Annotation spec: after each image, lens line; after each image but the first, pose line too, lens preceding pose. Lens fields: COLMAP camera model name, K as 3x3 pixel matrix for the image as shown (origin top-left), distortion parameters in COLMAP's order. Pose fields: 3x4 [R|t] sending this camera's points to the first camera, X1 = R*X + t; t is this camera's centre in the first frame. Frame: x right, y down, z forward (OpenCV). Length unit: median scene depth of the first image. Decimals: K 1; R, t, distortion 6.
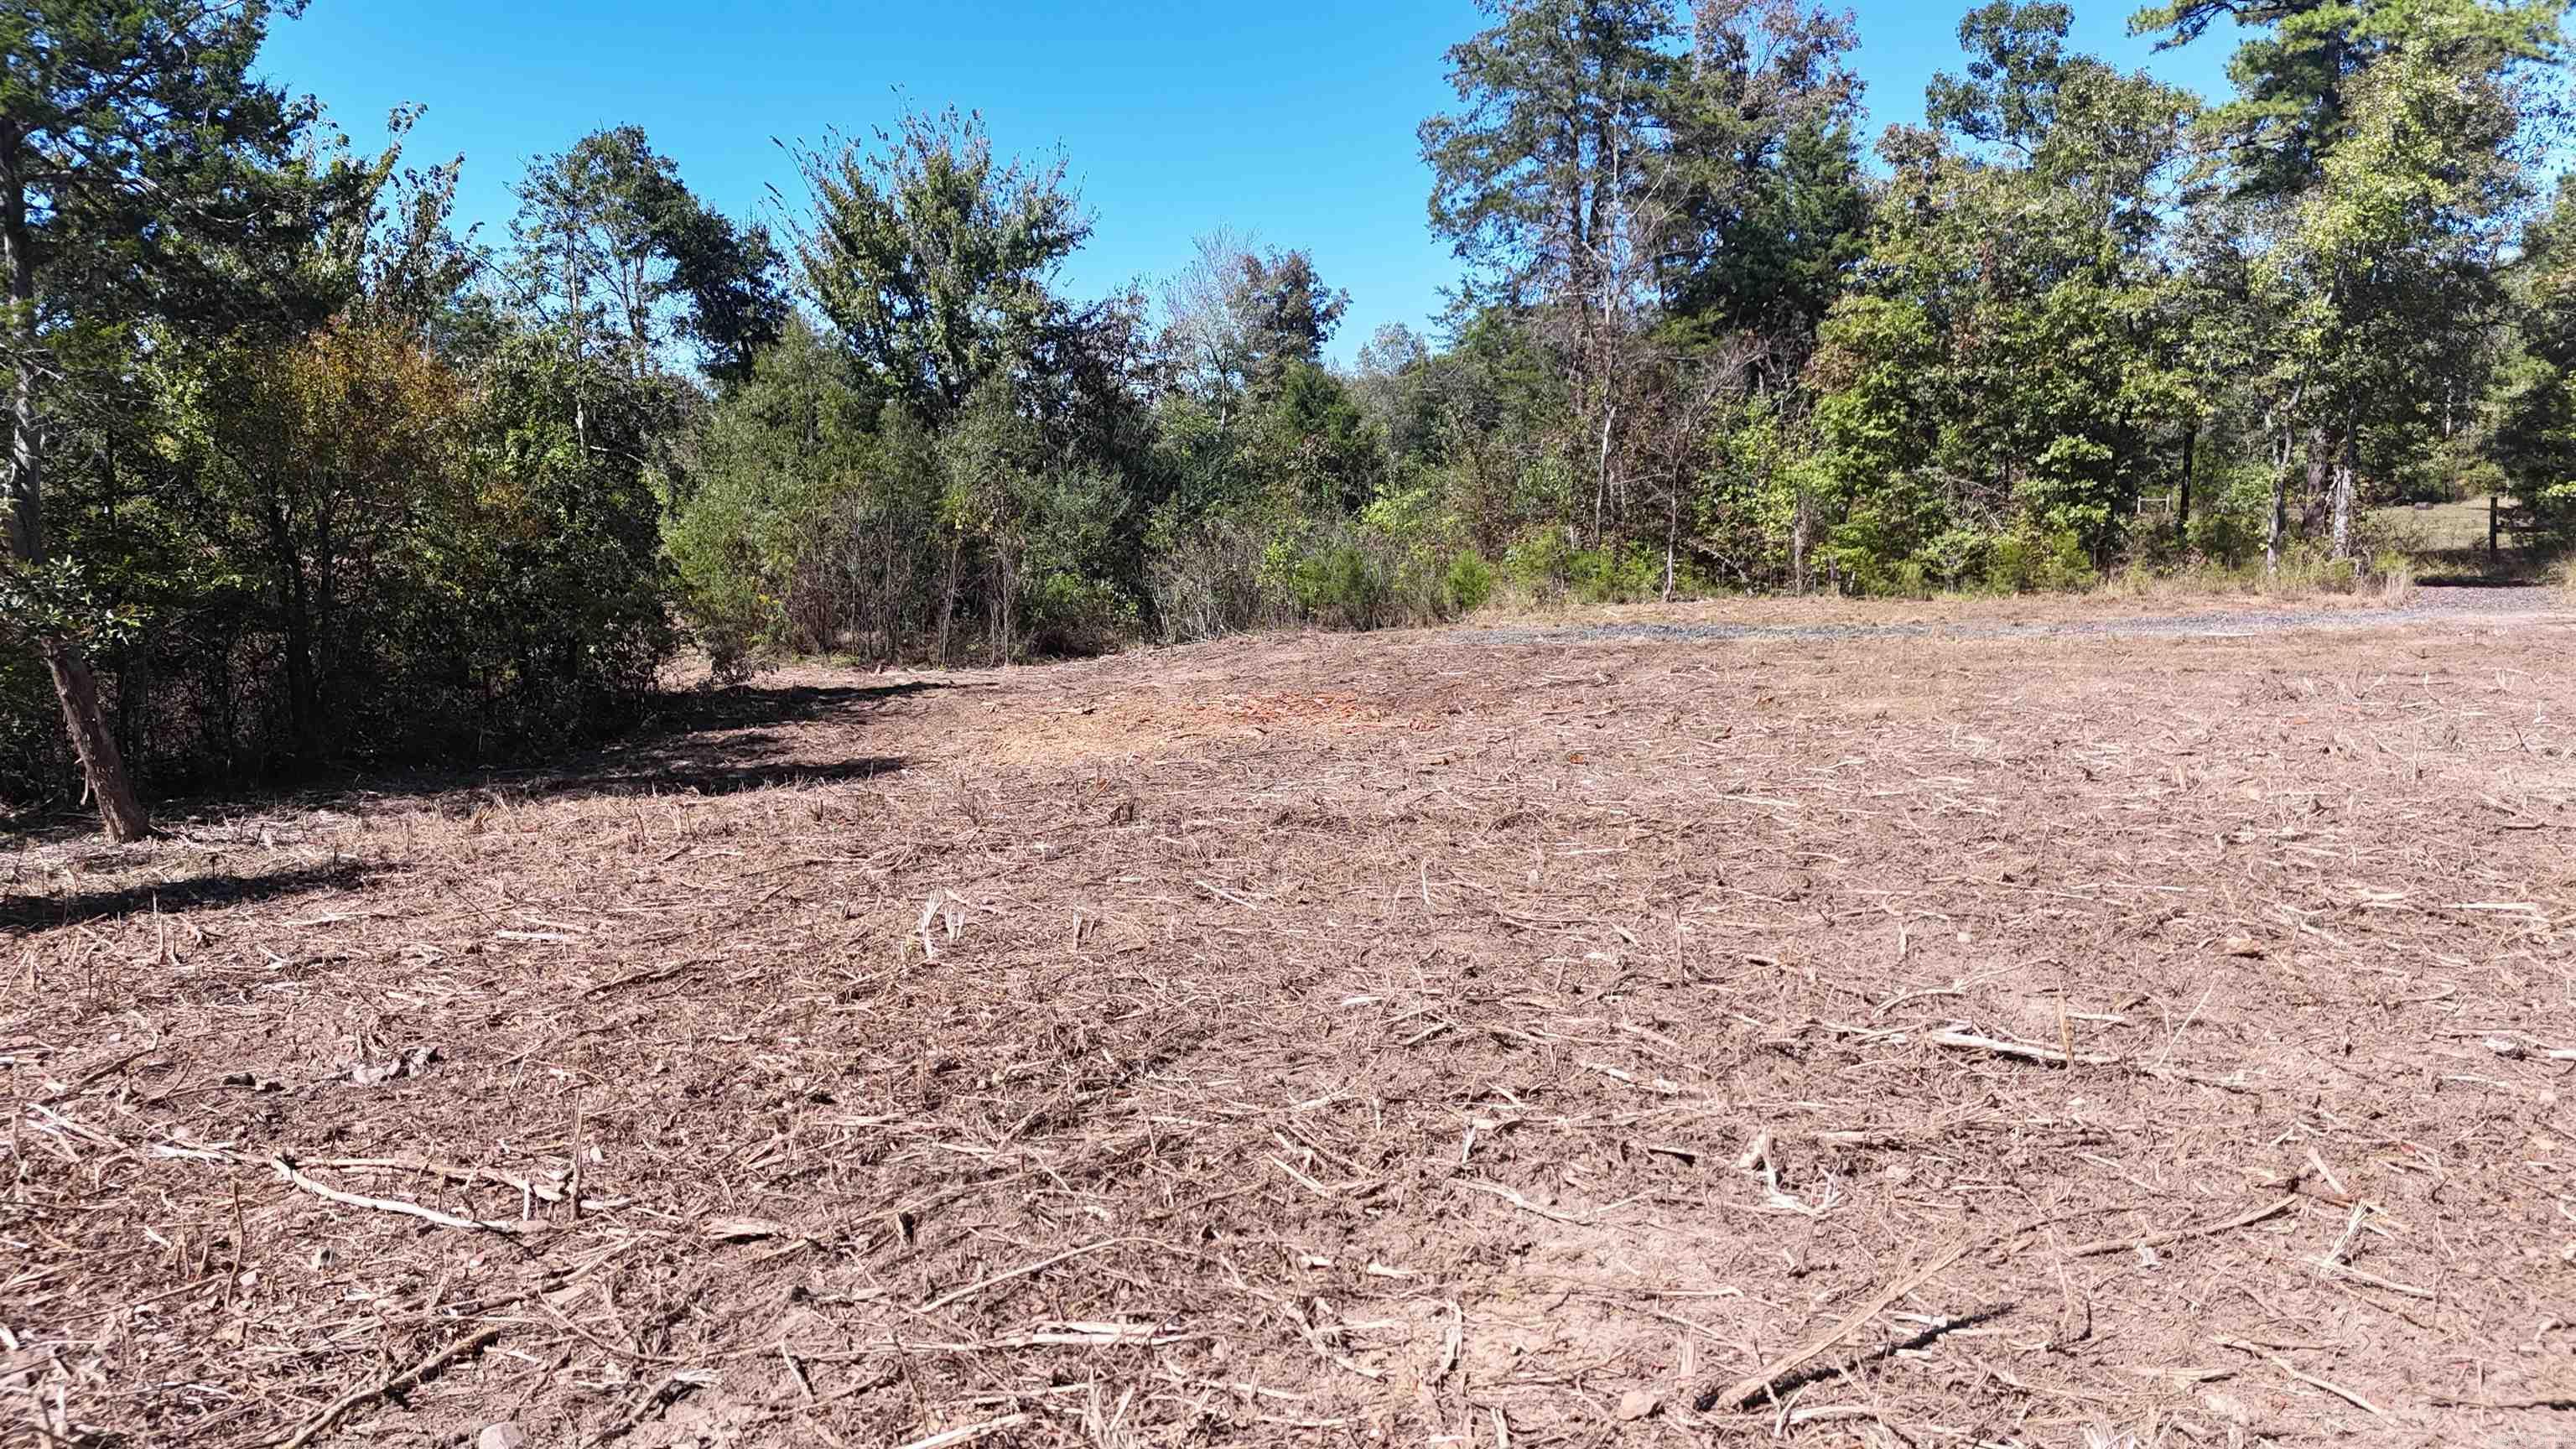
lens RADIAL K [[1872.2, 0, 1309.6], [0, 1872.2, 720.3], [0, 0, 1]] dist [0.067477, -0.070246]
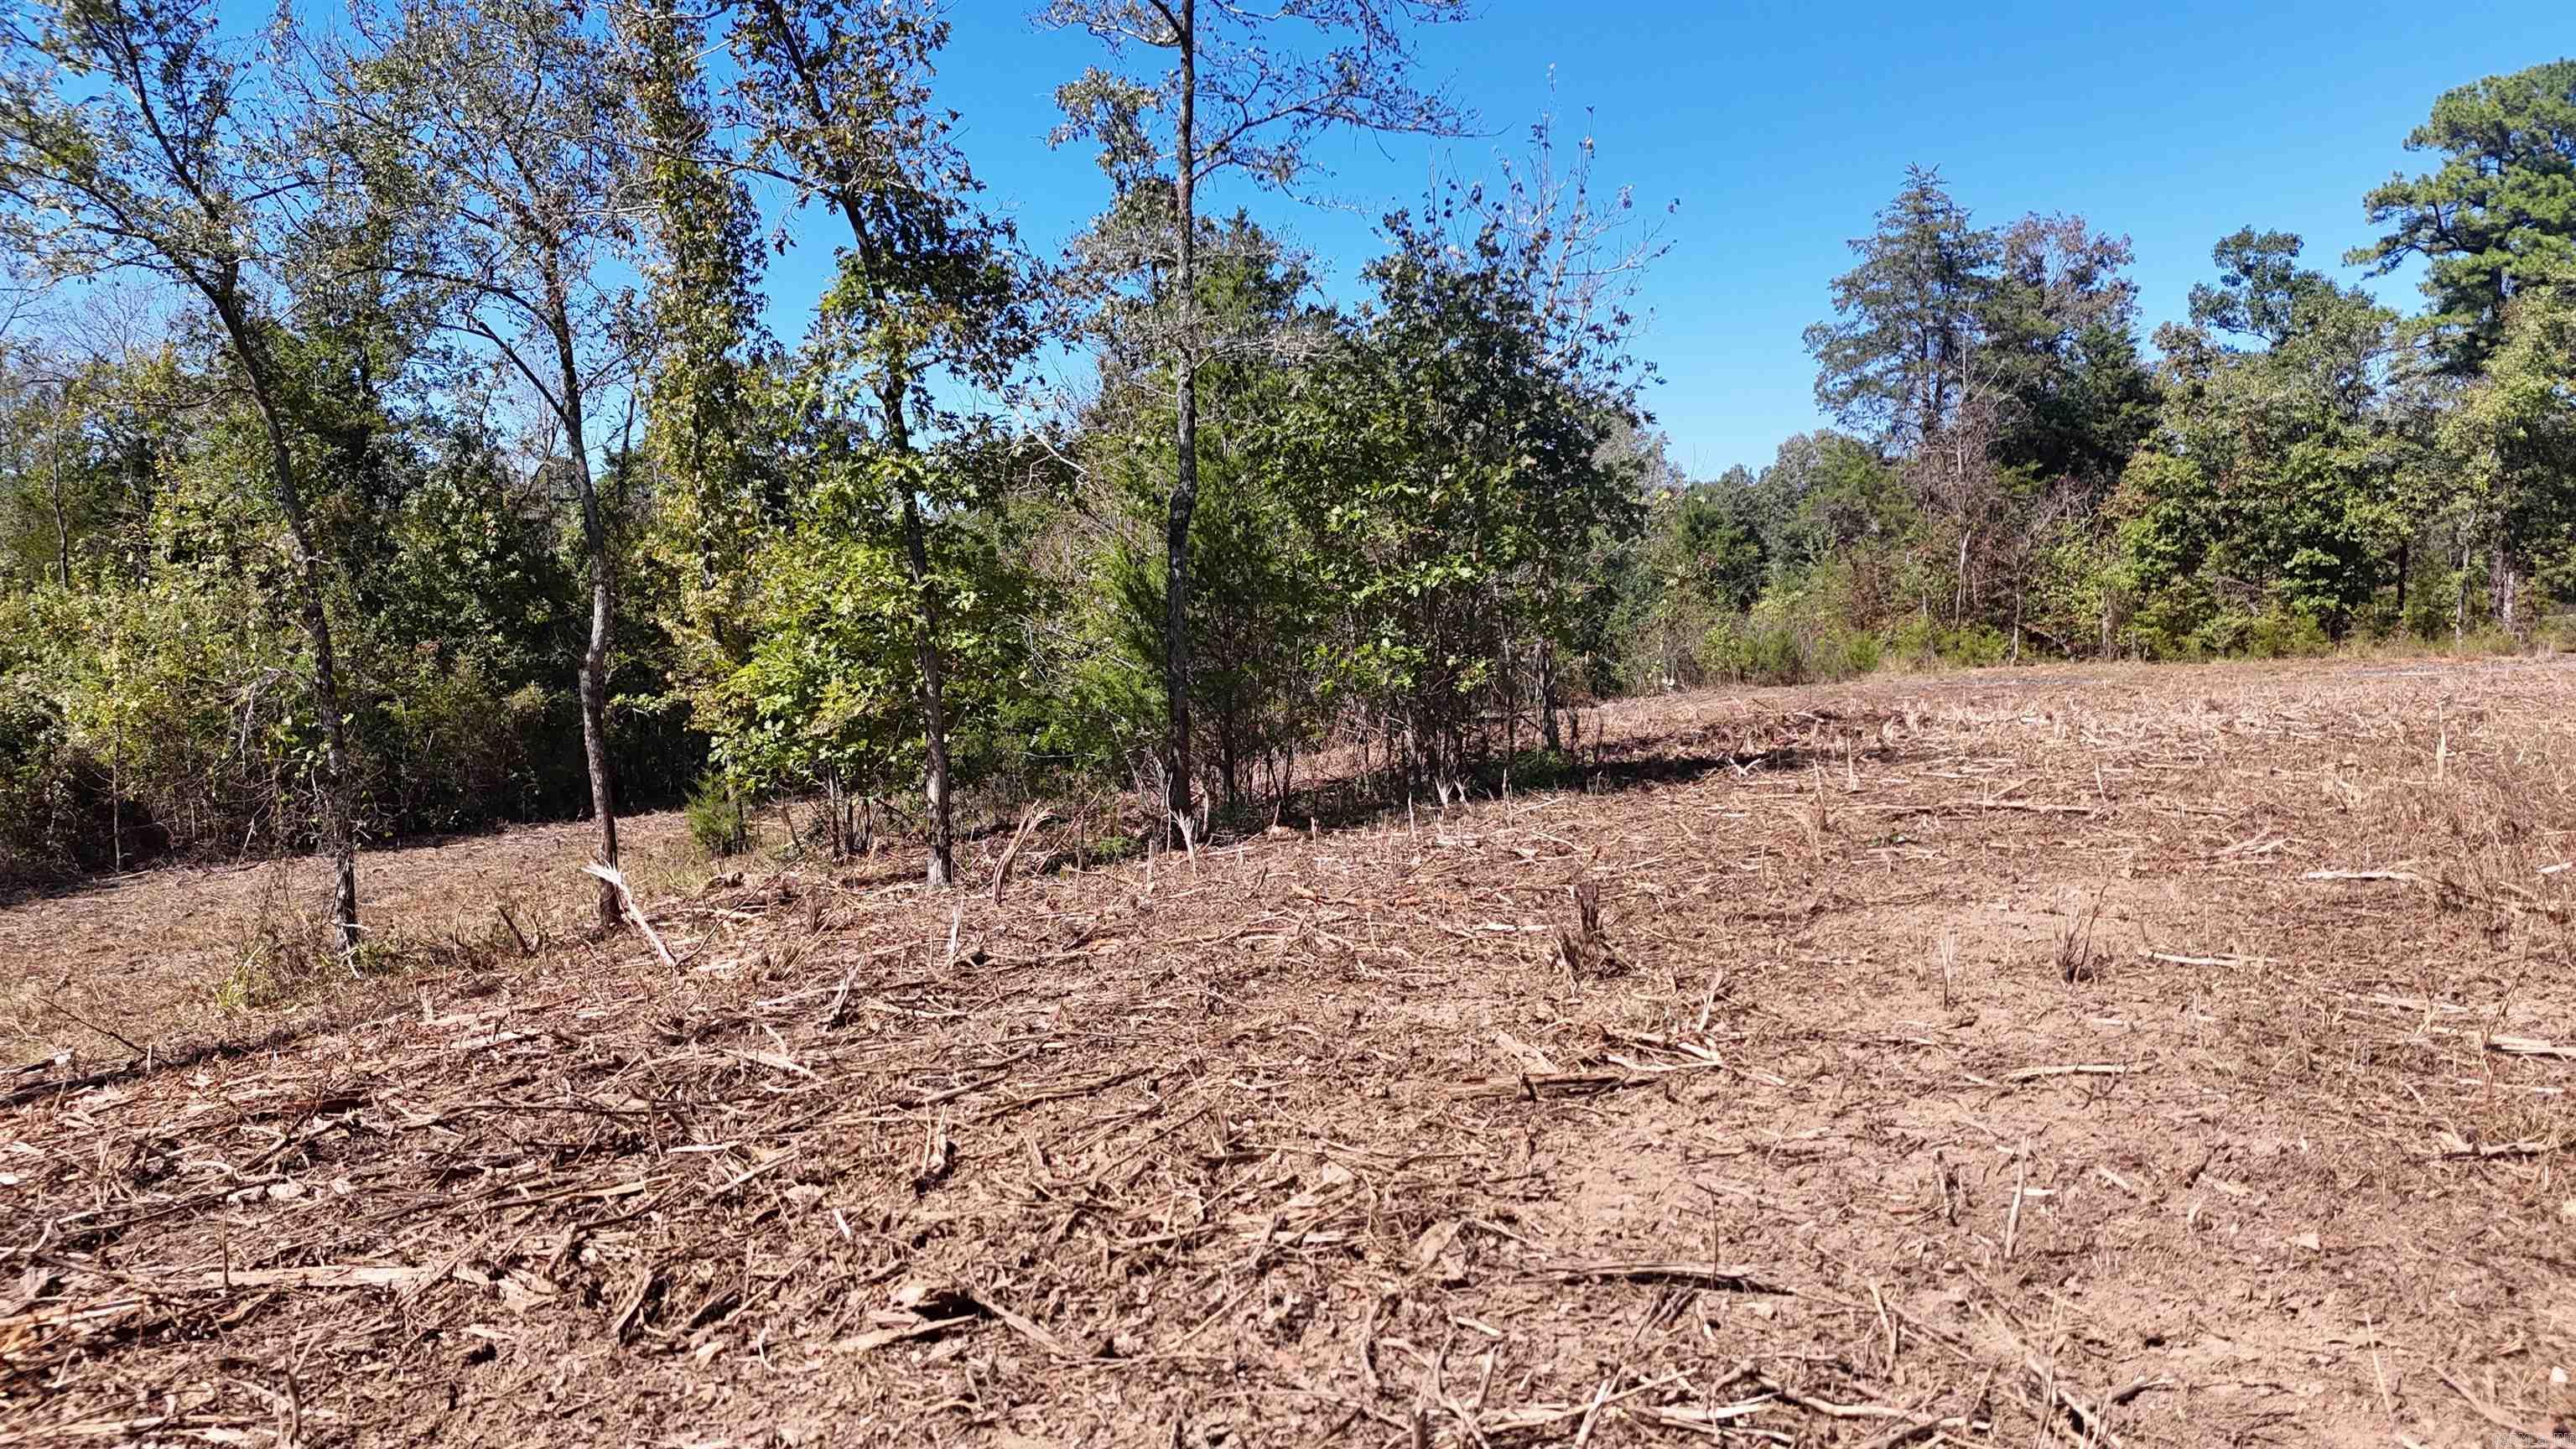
lens RADIAL K [[1872.2, 0, 1293.5], [0, 1872.2, 732.2], [0, 0, 1]] dist [0.067477, -0.070246]
pose [[0.994110, 0.001754, -0.108365, -0.196756], [-0.007769, 0.998450, -0.055107, 0.069988], [0.108101, 0.055625, 0.992583, -0.479745]]
